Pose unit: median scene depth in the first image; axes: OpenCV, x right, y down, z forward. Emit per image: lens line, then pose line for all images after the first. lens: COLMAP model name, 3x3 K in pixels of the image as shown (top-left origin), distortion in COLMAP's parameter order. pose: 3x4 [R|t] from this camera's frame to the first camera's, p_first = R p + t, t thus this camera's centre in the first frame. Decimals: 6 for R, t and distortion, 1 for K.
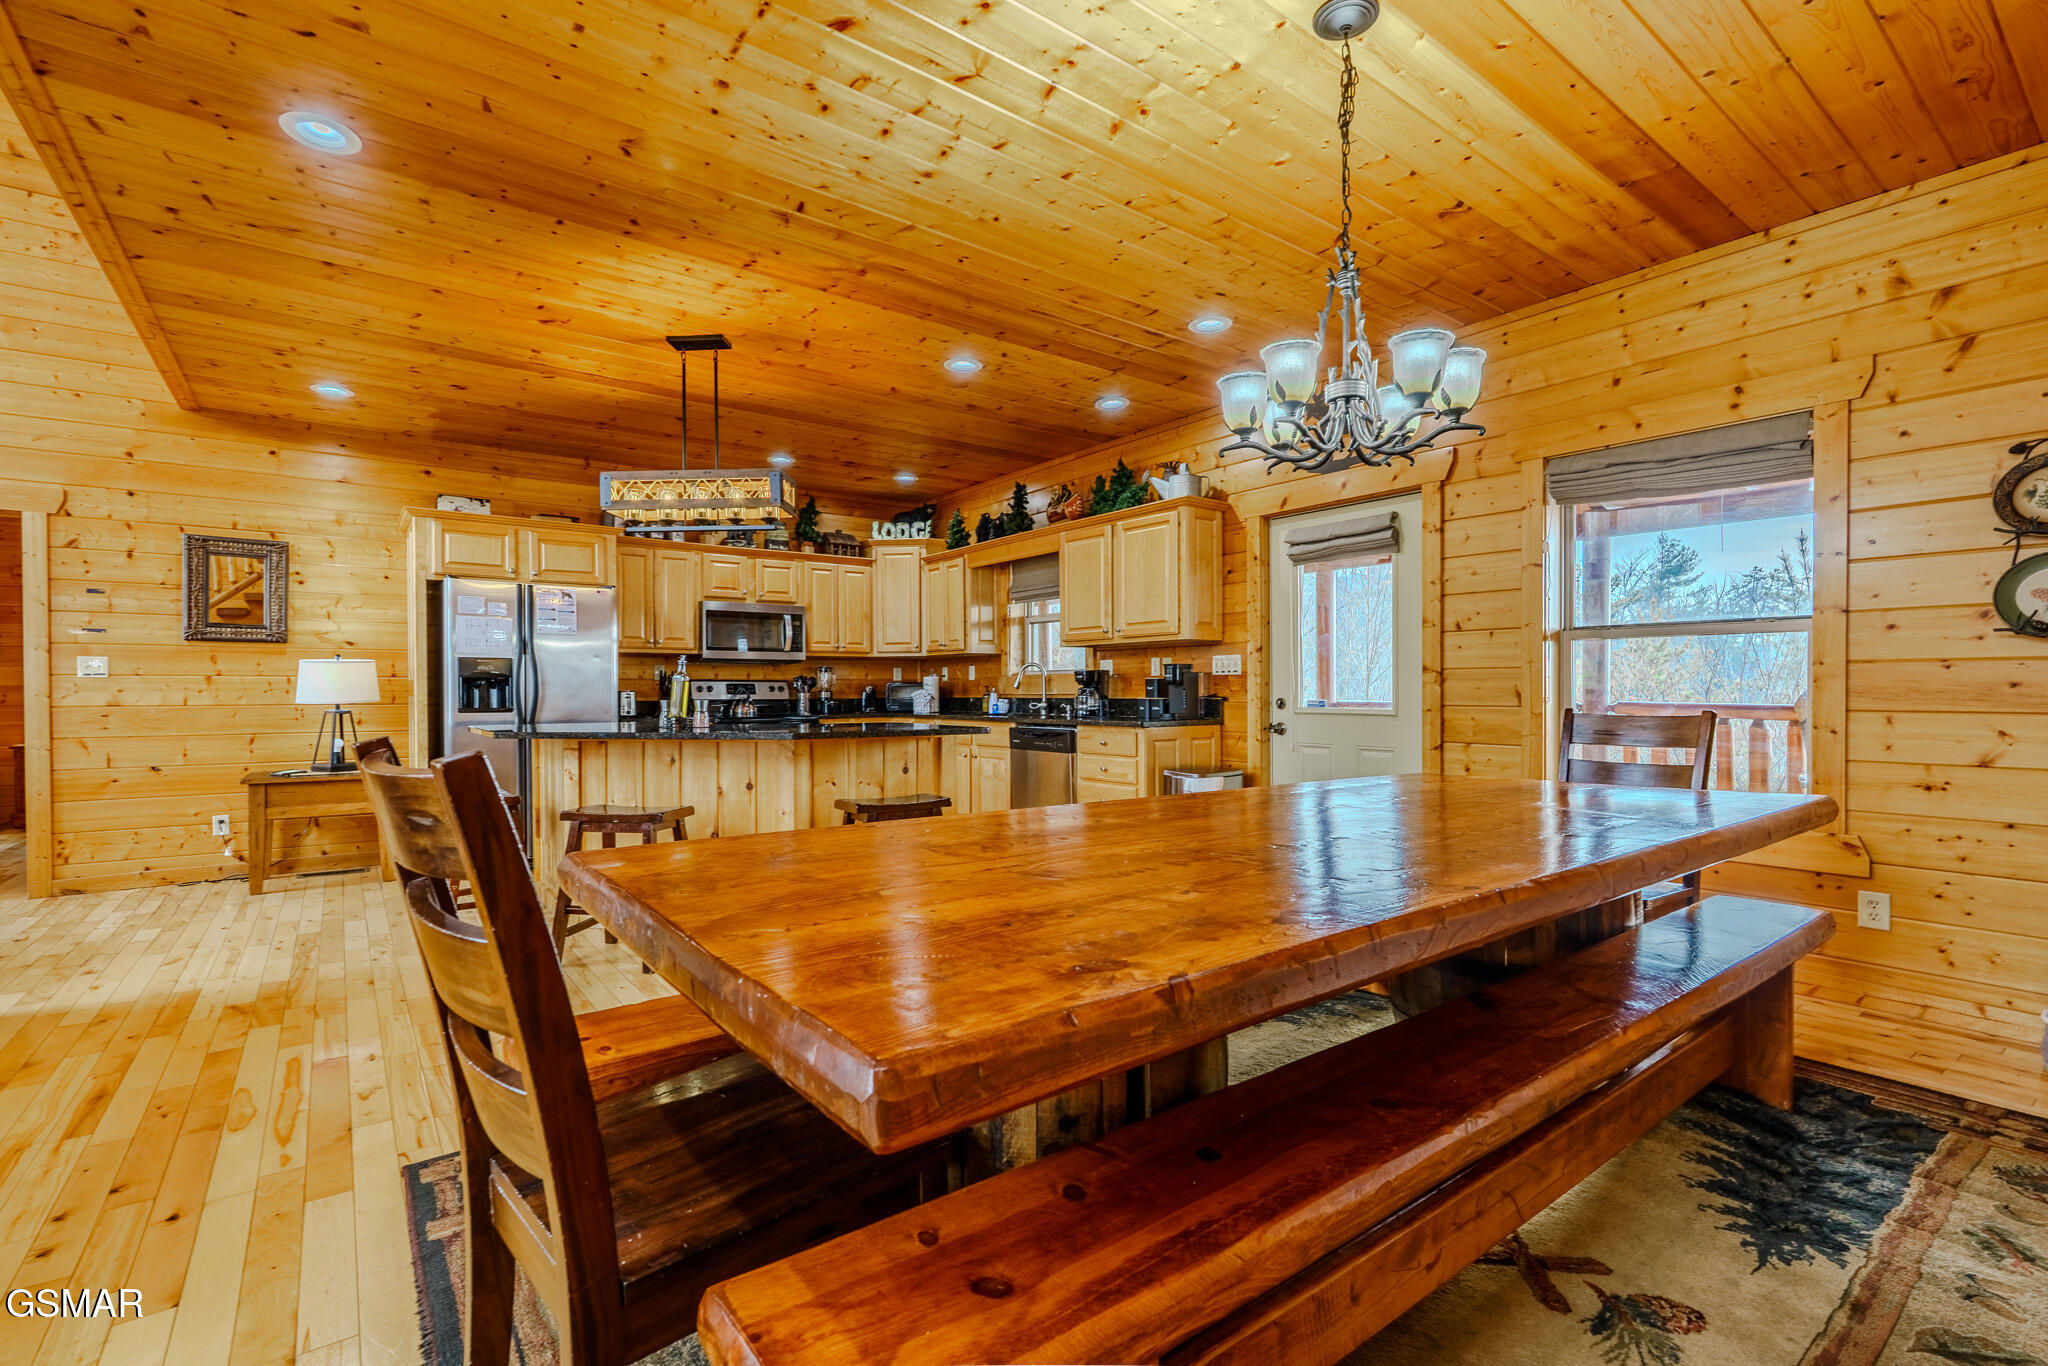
lens RADIAL K [[906.7, 0, 1092.9], [0, 906.7, 690.9], [0, 0, 1]] dist [-0.004983, 0.000564]
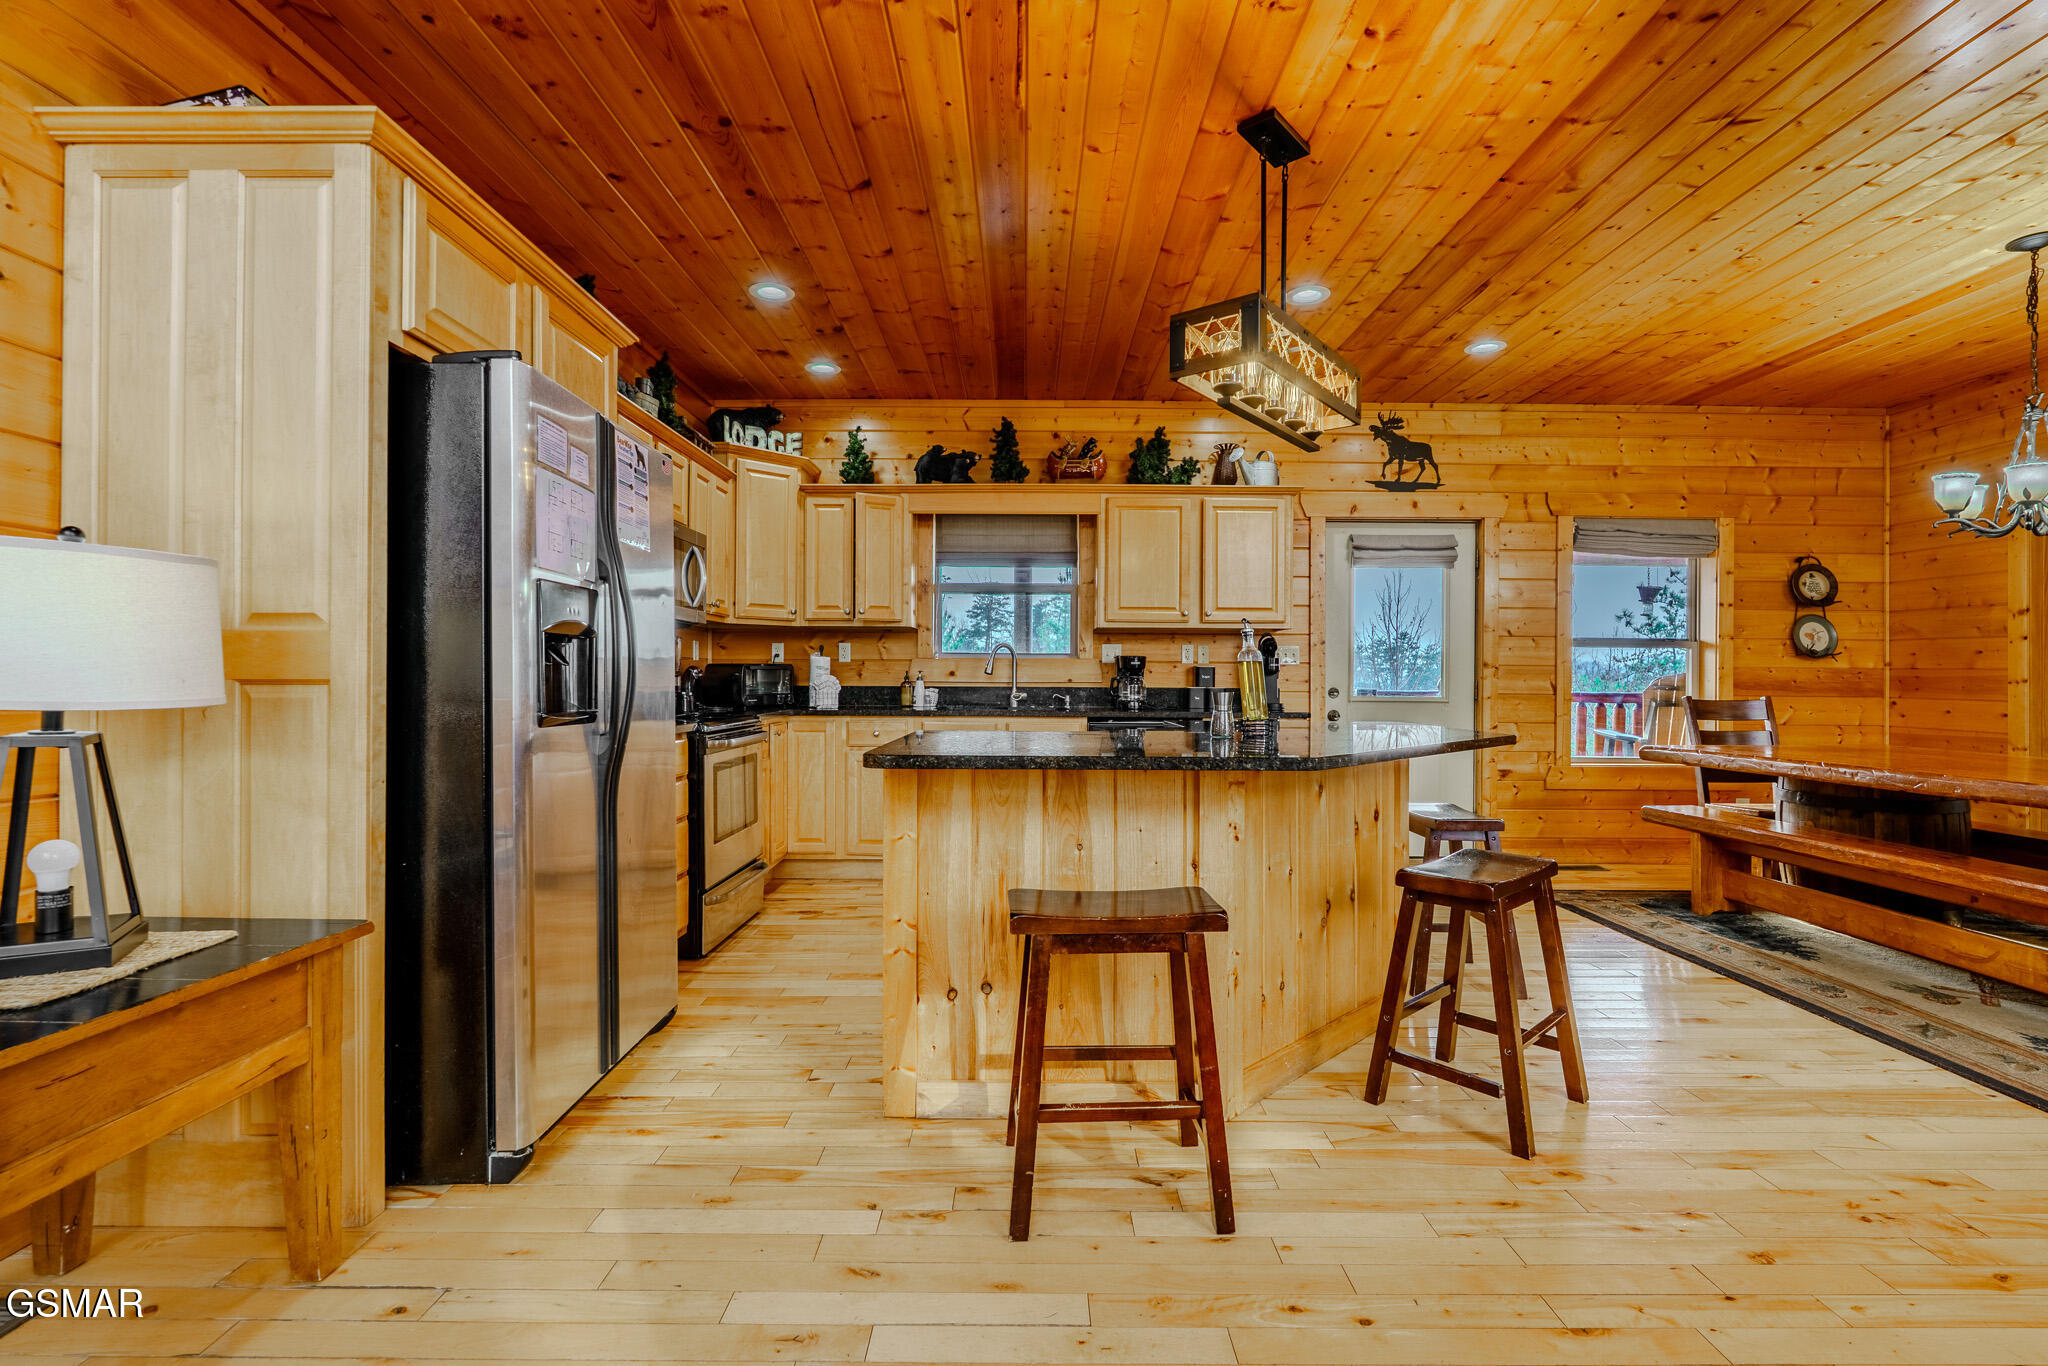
lens RADIAL K [[906.7, 0, 1034.0], [0, 906.7, 670.8], [0, 0, 1]] dist [-0.004983, 0.000564]
pose [[0.635029, 0.014446, 0.772353, -0.824978], [-0.008615, 0.999895, -0.011619, 0.003042], [-0.772441, 0.000725, 0.635087, 0.570546]]
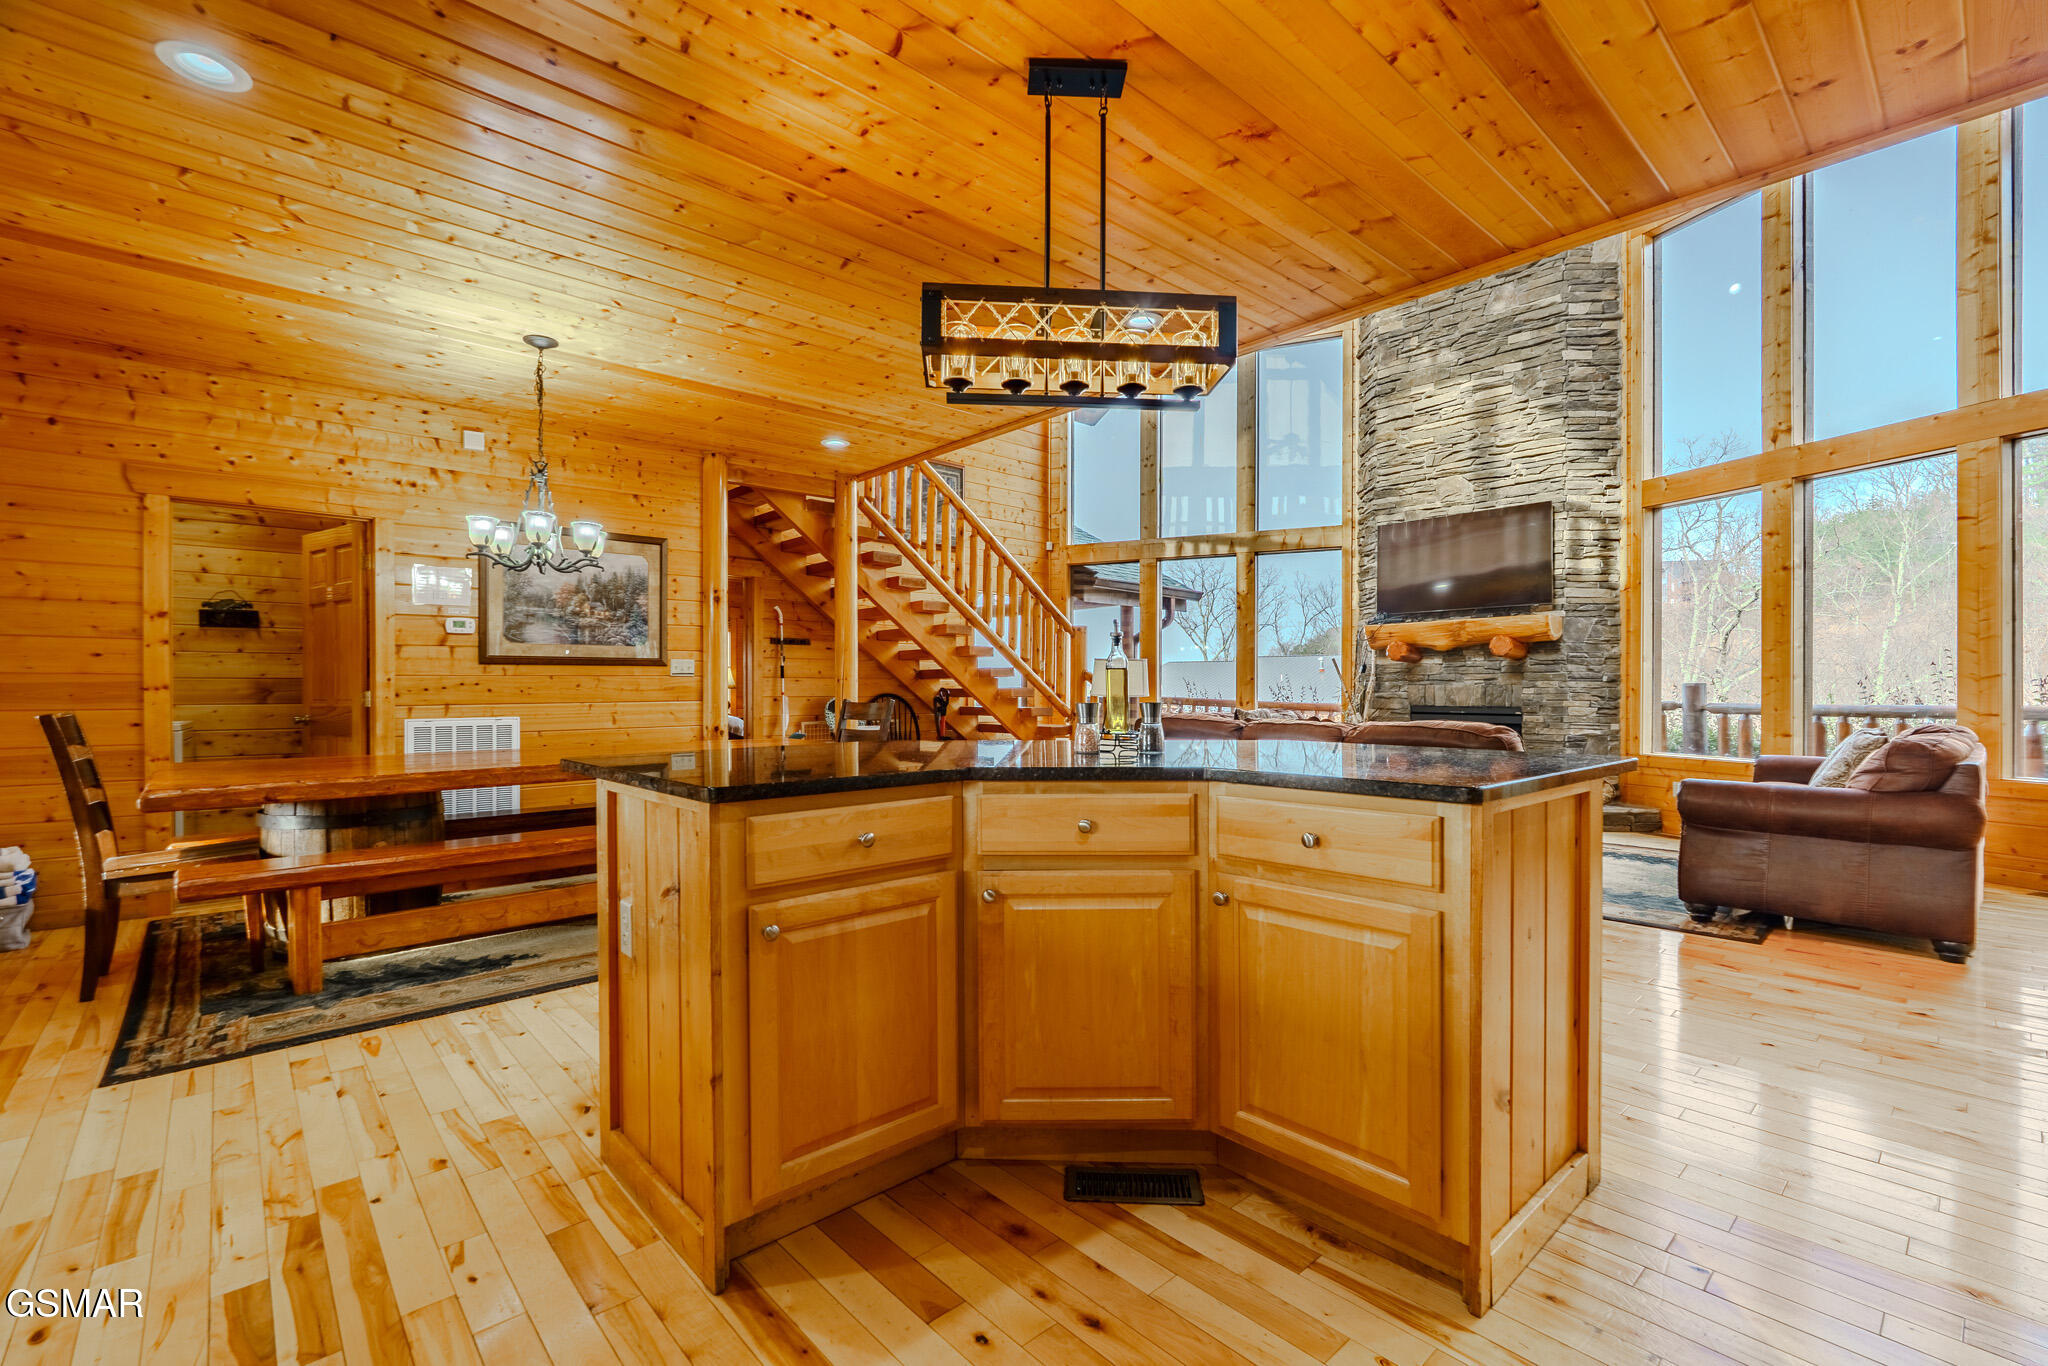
lens RADIAL K [[906.7, 0, 999.3], [0, 906.7, 690.2], [0, 0, 1]] dist [-0.004983, 0.000564]
pose [[-0.999775, 0.006955, -0.020019, -0.274722], [0.006843, 0.999960, 0.005680, -0.002231], [0.020058, 0.005542, -0.999783, 1.263151]]
